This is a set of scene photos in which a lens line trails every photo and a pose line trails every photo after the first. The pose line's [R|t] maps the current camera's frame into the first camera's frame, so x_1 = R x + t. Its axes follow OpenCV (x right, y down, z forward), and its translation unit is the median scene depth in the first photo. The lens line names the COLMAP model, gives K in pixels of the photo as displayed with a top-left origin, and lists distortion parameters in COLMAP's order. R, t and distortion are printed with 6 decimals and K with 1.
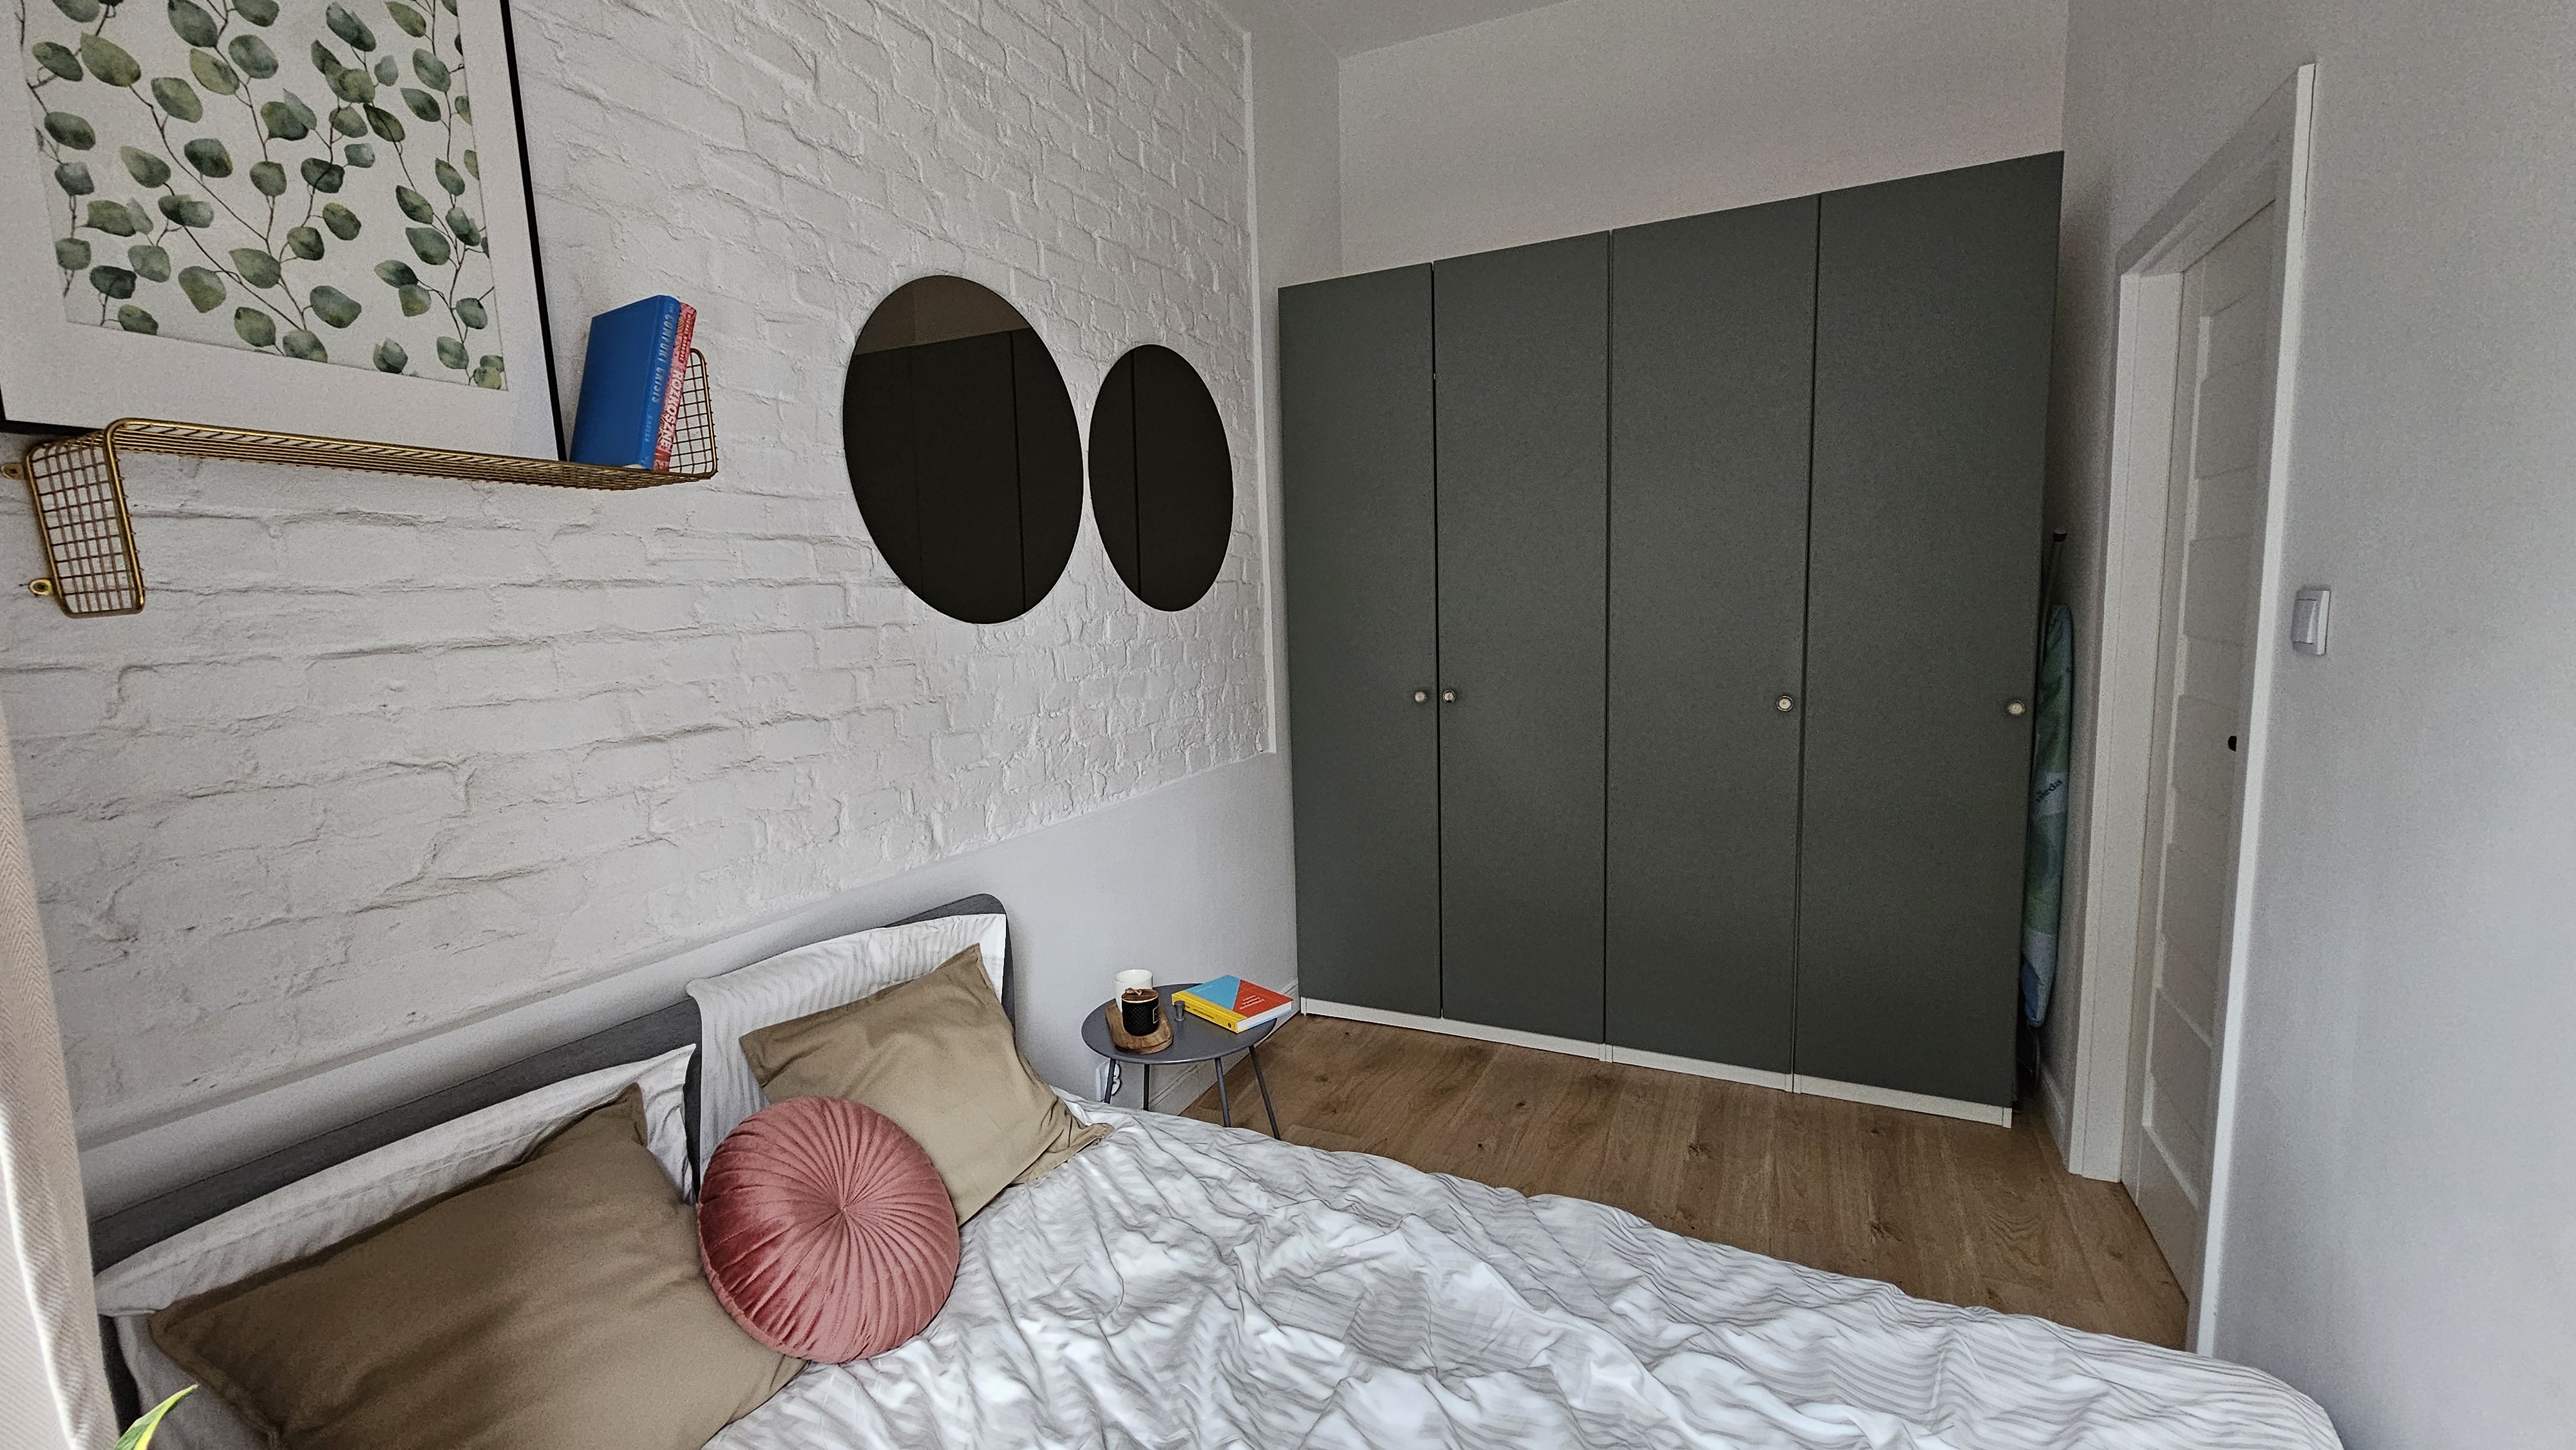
lens RADIAL K [[1051.8, 0, 1292.3], [0, 1051.8, 713.2], [0, 0, 1]] dist [-0.000254, 0.000040]
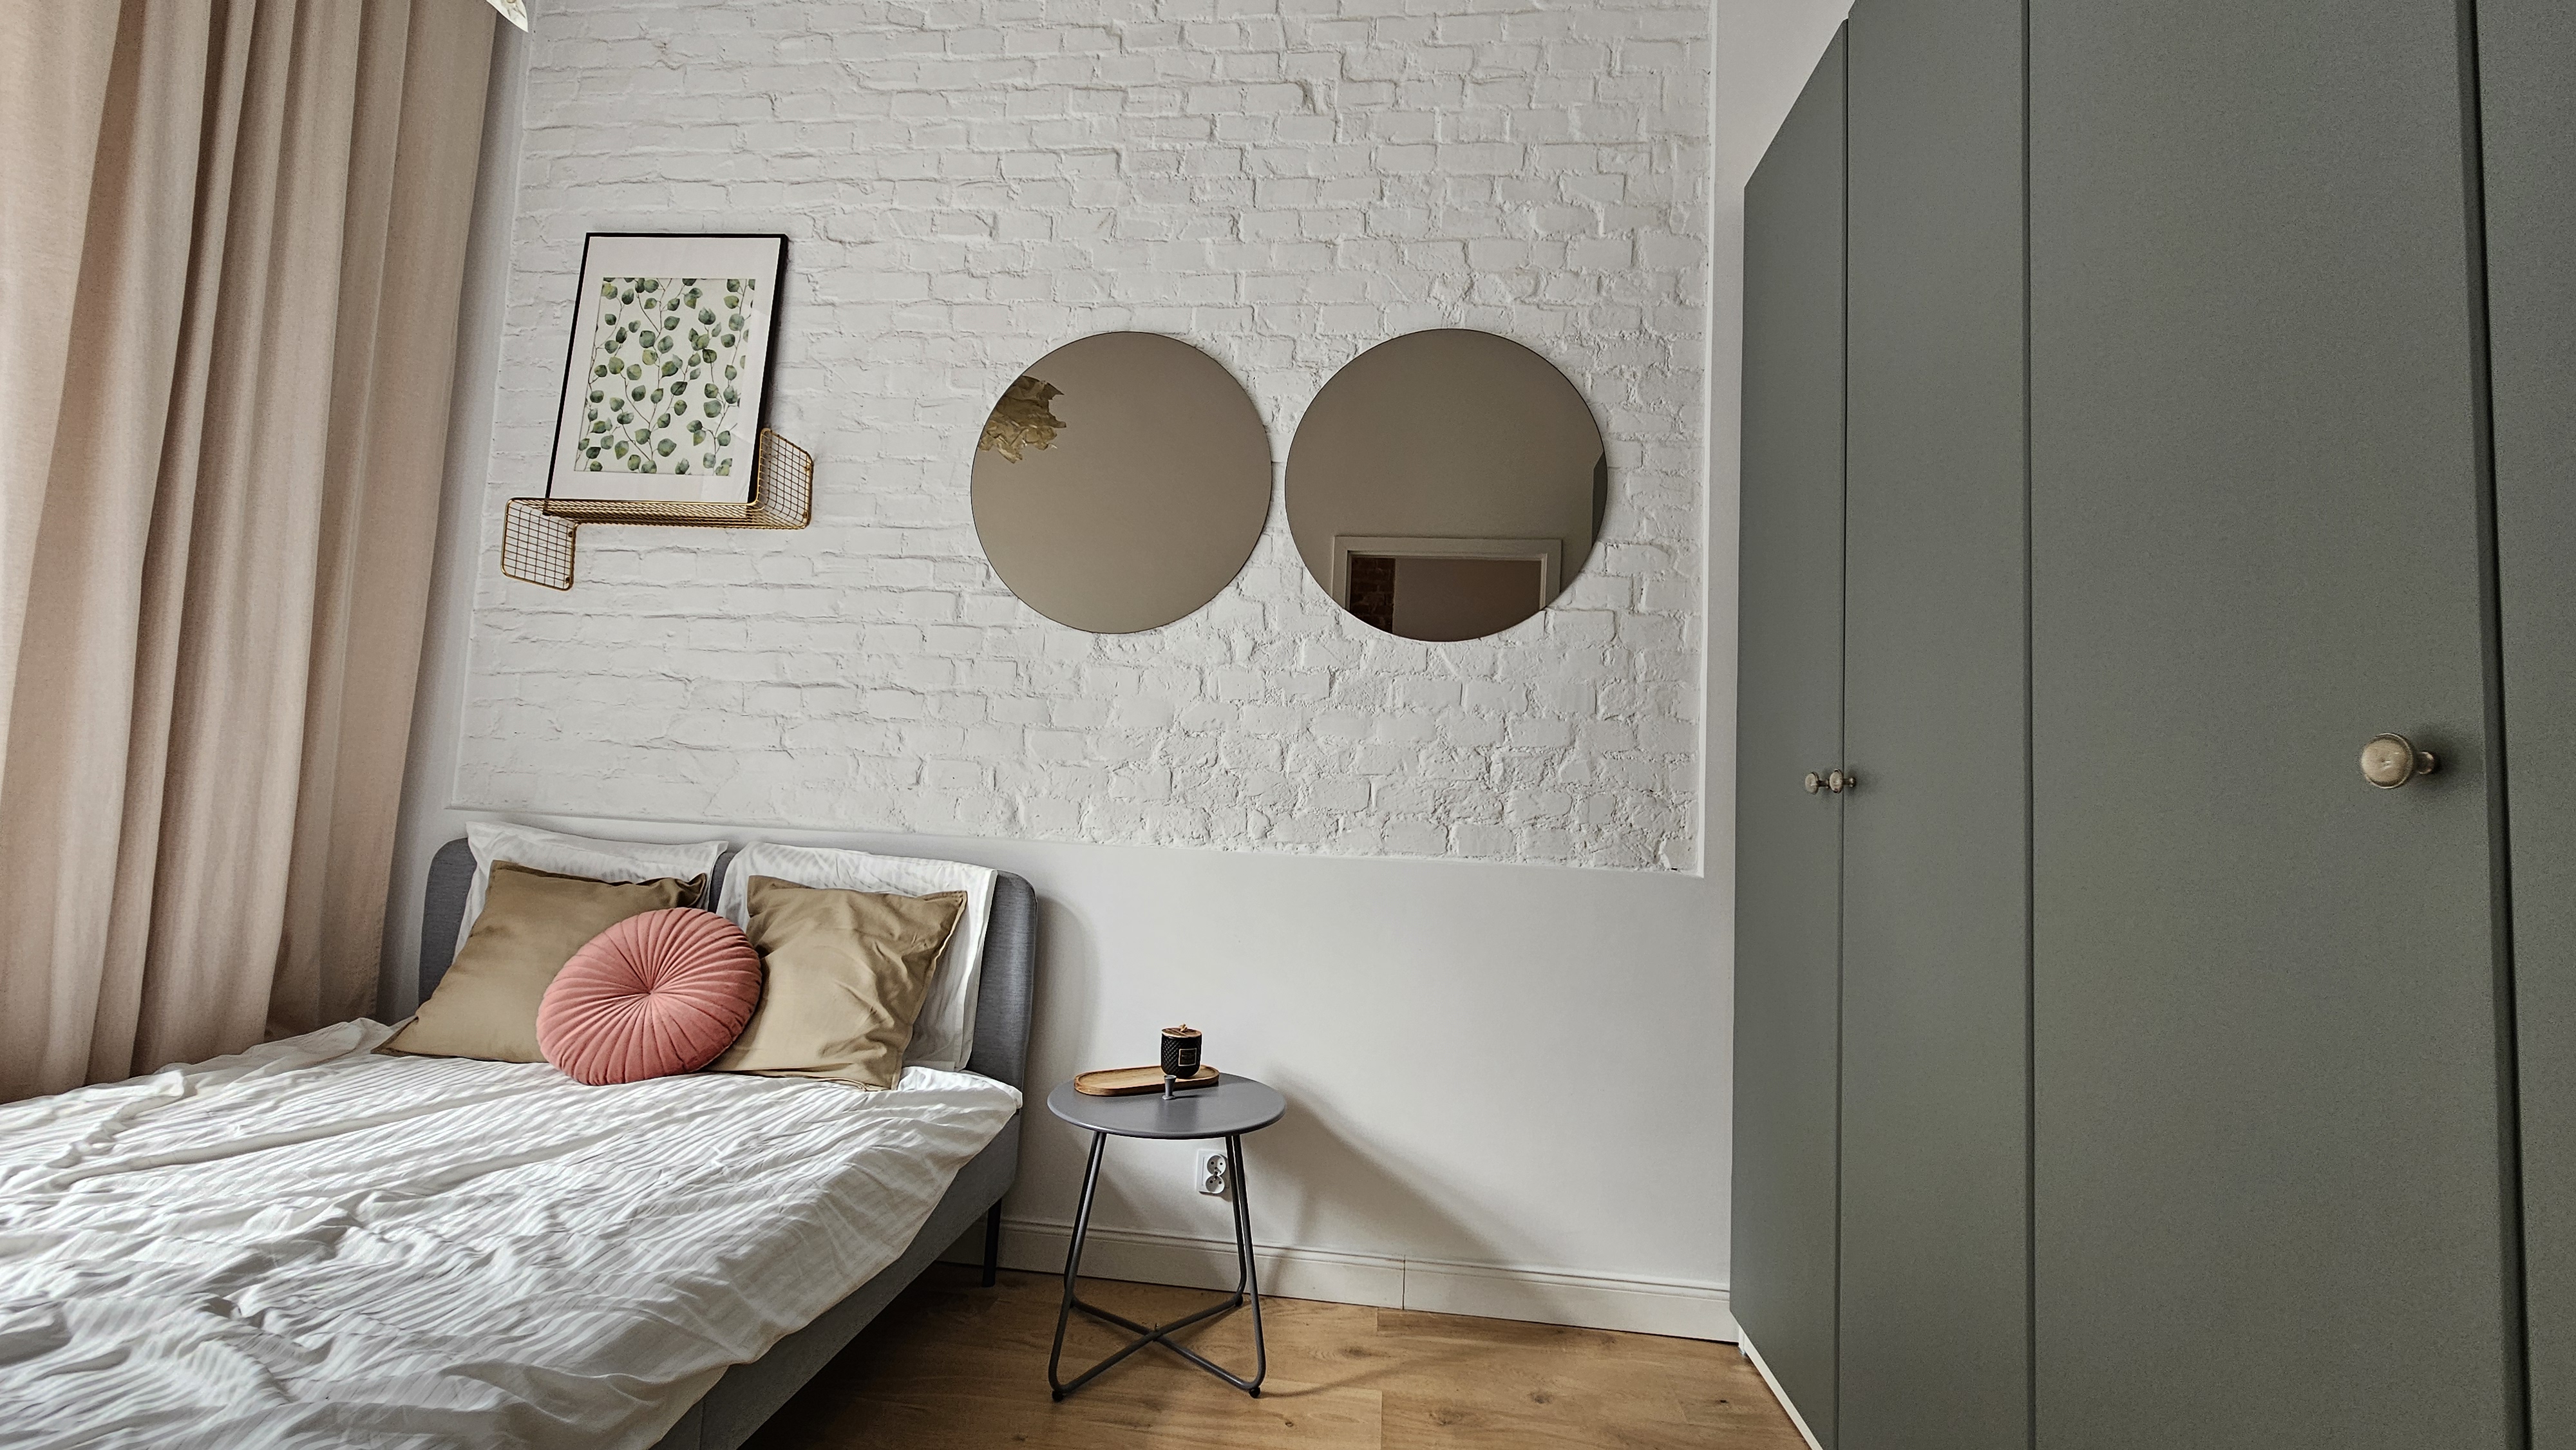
lens RADIAL K [[1051.8, 0, 1280.0], [0, 1051.8, 715.5], [0, 0, 1]] dist [-0.000254, 0.000040]
pose [[0.335506, -0.026306, -0.941671, 1.155258], [-0.165129, 0.982491, -0.086280, 0.089110], [0.927452, 0.184445, 0.325288, 1.251604]]
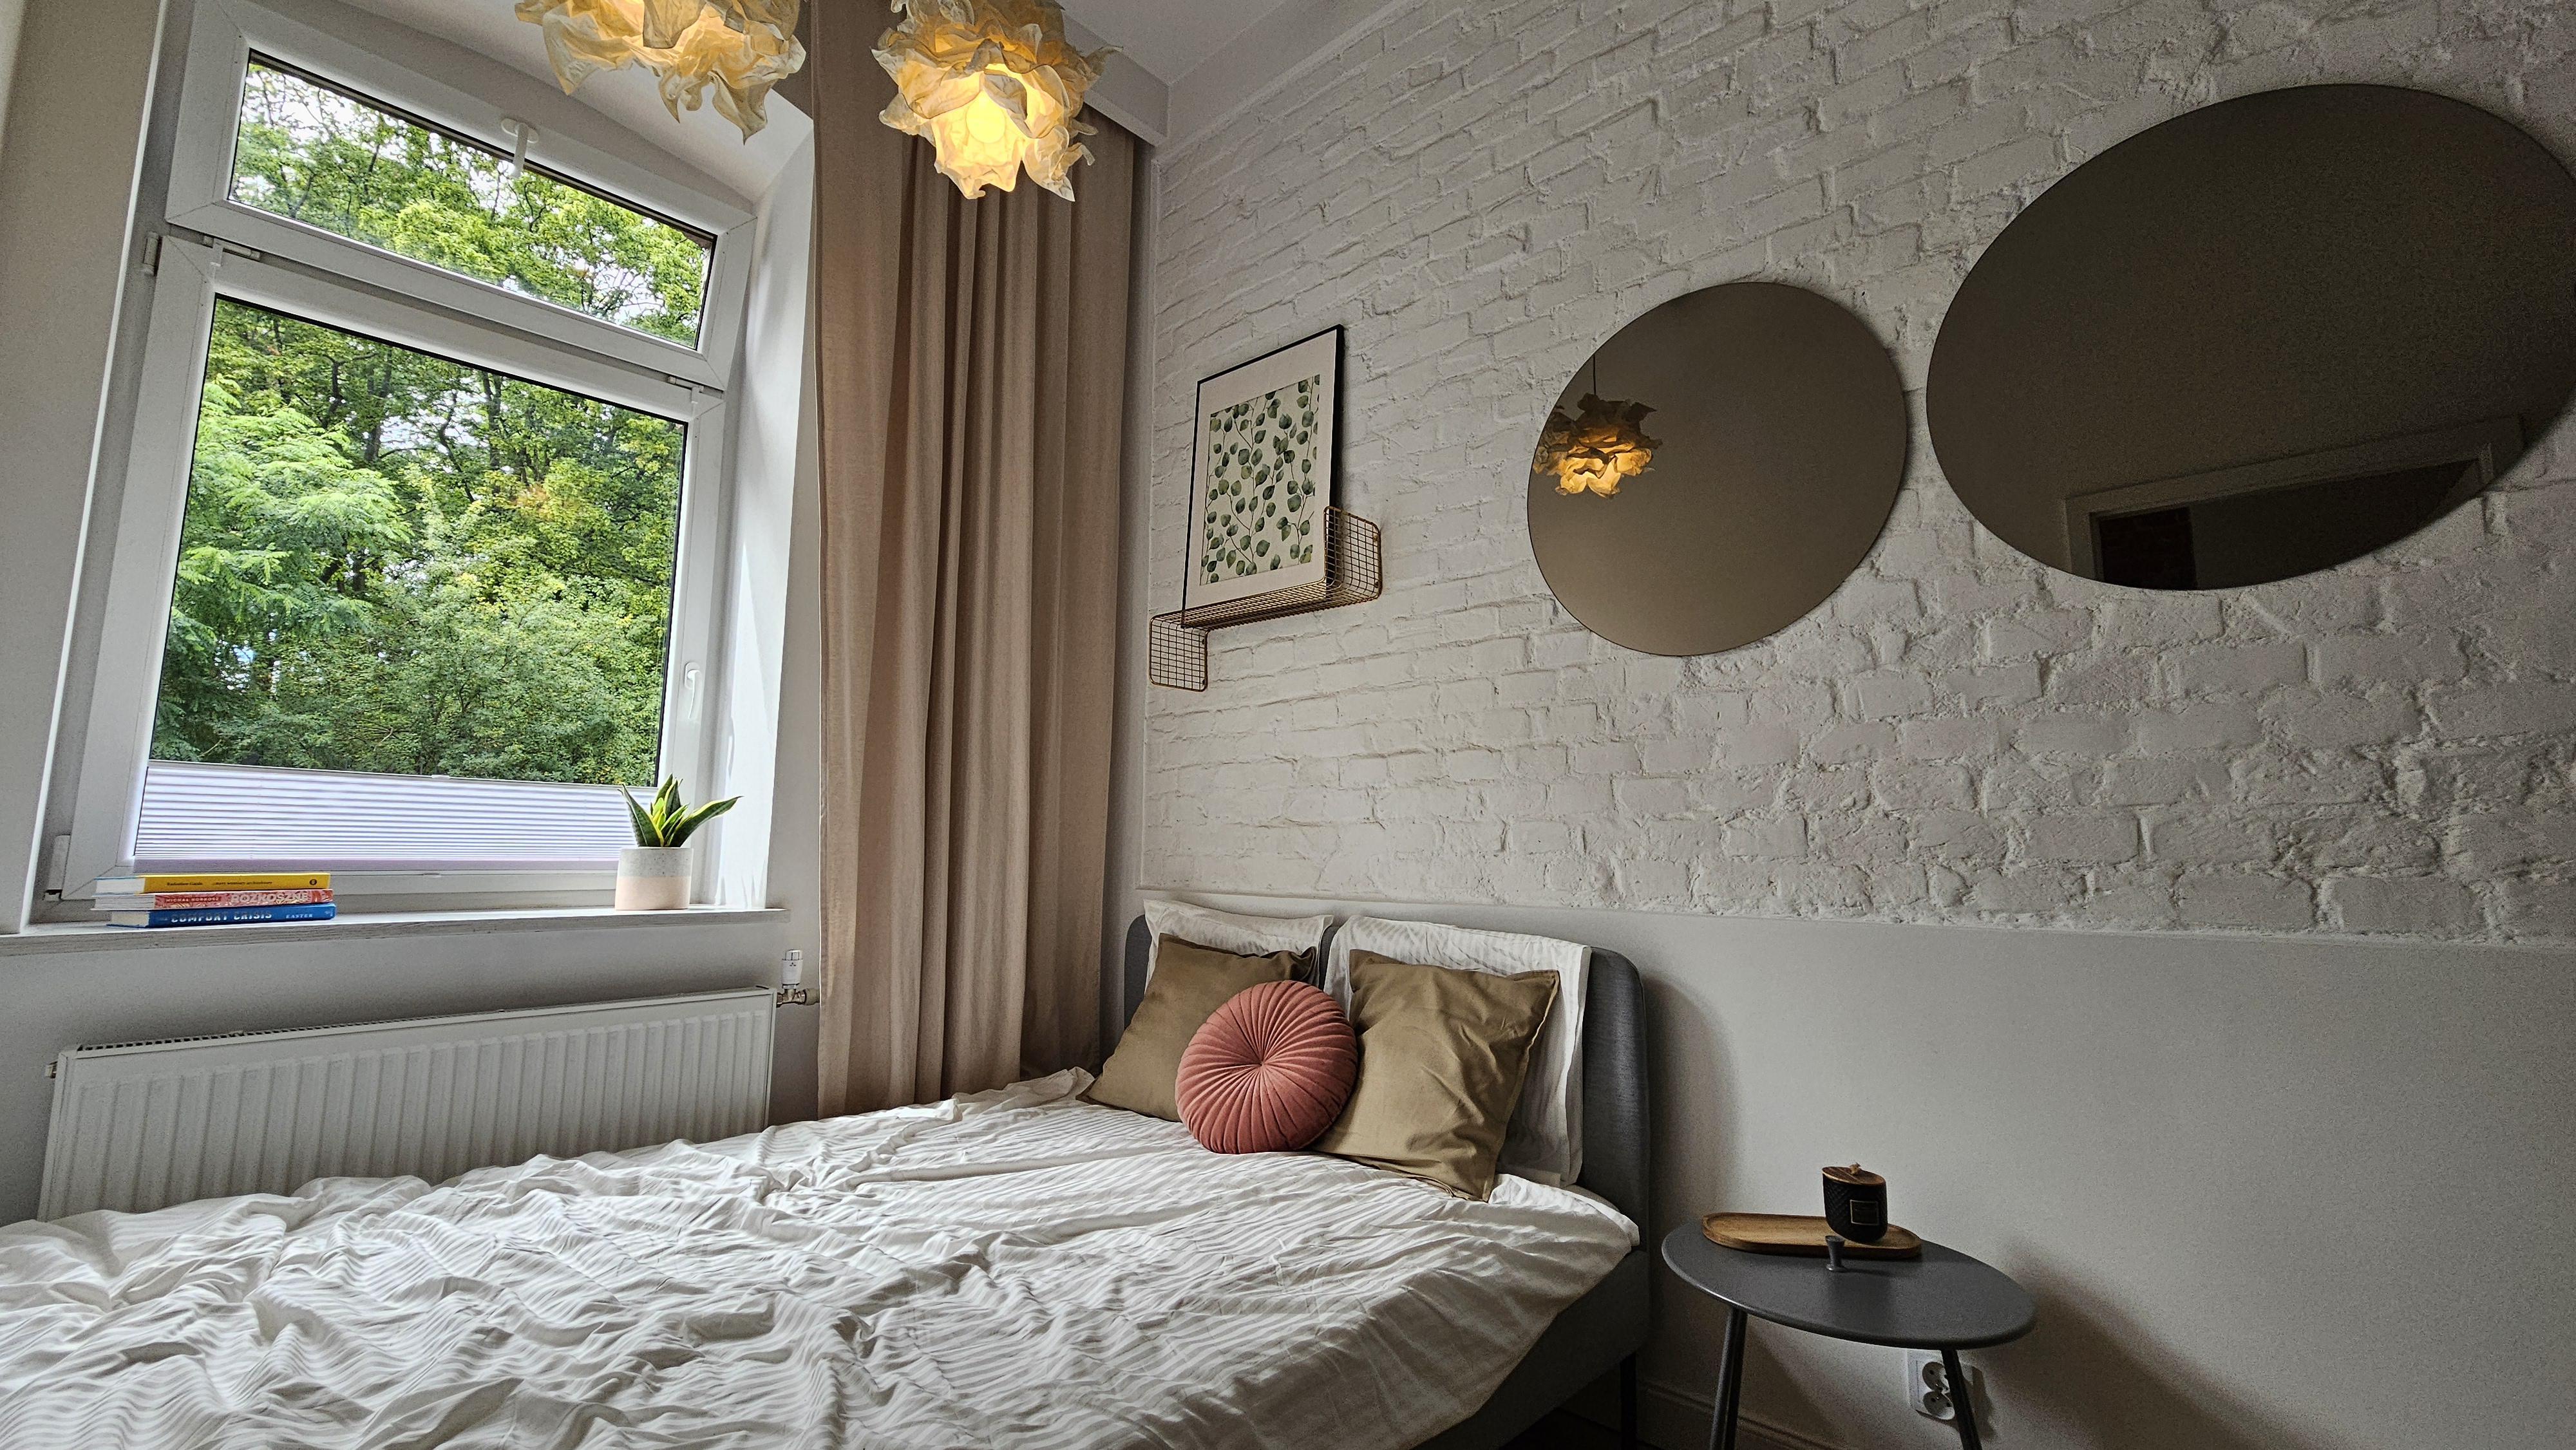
lens RADIAL K [[1051.8, 0, 1280.0], [0, 1051.8, 715.6], [0, 0, 1]] dist [-0.000254, 0.000040]
pose [[-0.291250, -0.097508, -0.951665, 0.951160], [-0.109999, 0.991607, -0.067936, 0.093053], [0.950302, 0.084895, -0.299532, 1.408178]]
